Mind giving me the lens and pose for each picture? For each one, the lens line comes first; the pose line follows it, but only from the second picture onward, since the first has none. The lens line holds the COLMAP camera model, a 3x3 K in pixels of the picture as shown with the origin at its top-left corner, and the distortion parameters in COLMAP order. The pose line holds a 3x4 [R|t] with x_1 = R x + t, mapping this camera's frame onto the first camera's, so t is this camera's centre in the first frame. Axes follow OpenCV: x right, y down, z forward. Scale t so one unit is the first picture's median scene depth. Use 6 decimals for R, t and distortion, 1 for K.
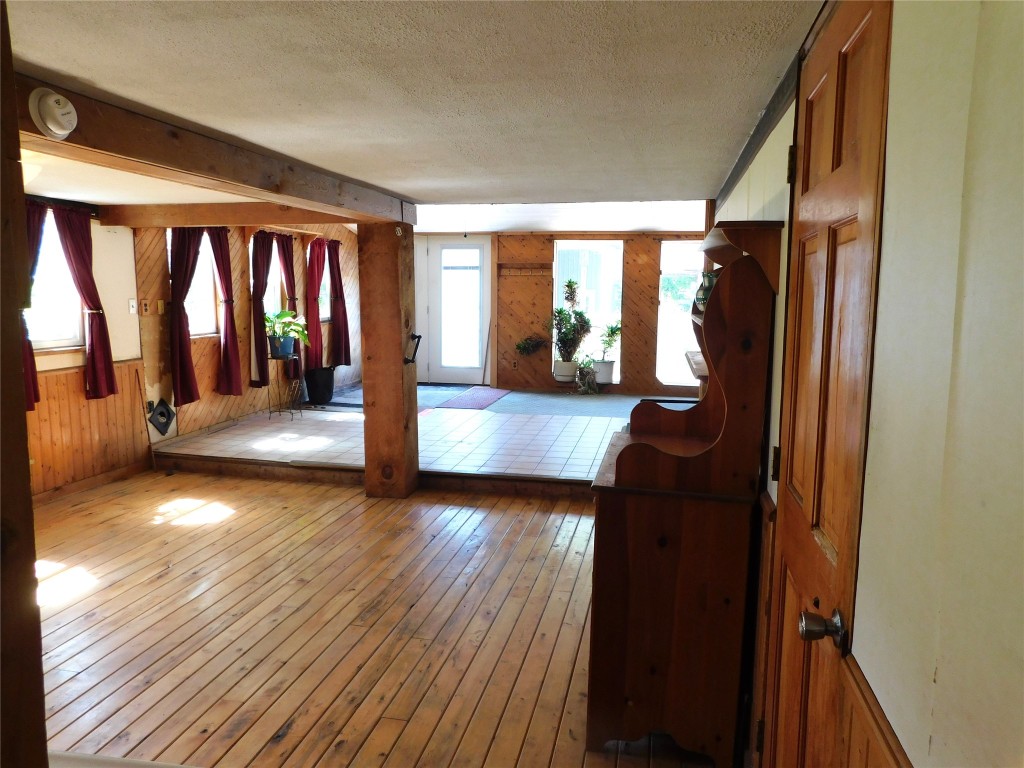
lens RADIAL K [[733.3, 0, 512.5], [0, 733.3, 382.4], [0, 0, 1]] dist [-0.027590, 0.012756]
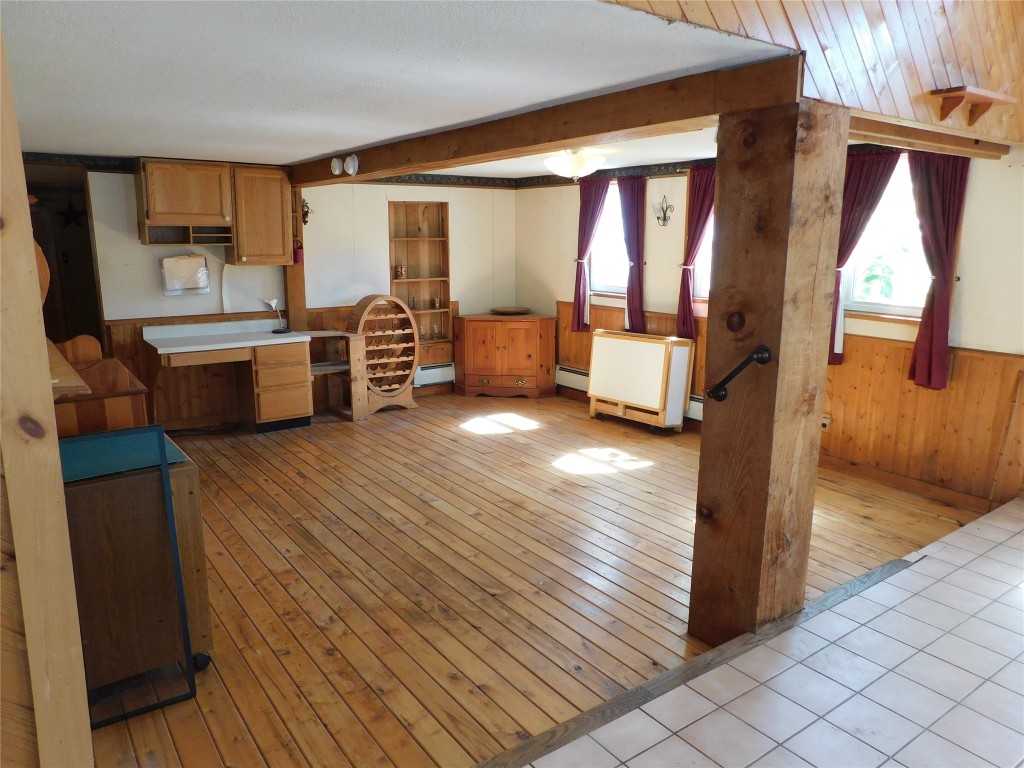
lens RADIAL K [[733.3, 0, 513.1], [0, 733.3, 383.4], [0, 0, 1]] dist [-0.027590, 0.012756]
pose [[-0.670406, 0.140226, -0.728624, 0.400908], [-0.105228, 0.954087, 0.280438, -0.204286], [0.734495, 0.264679, -0.624869, 1.514452]]
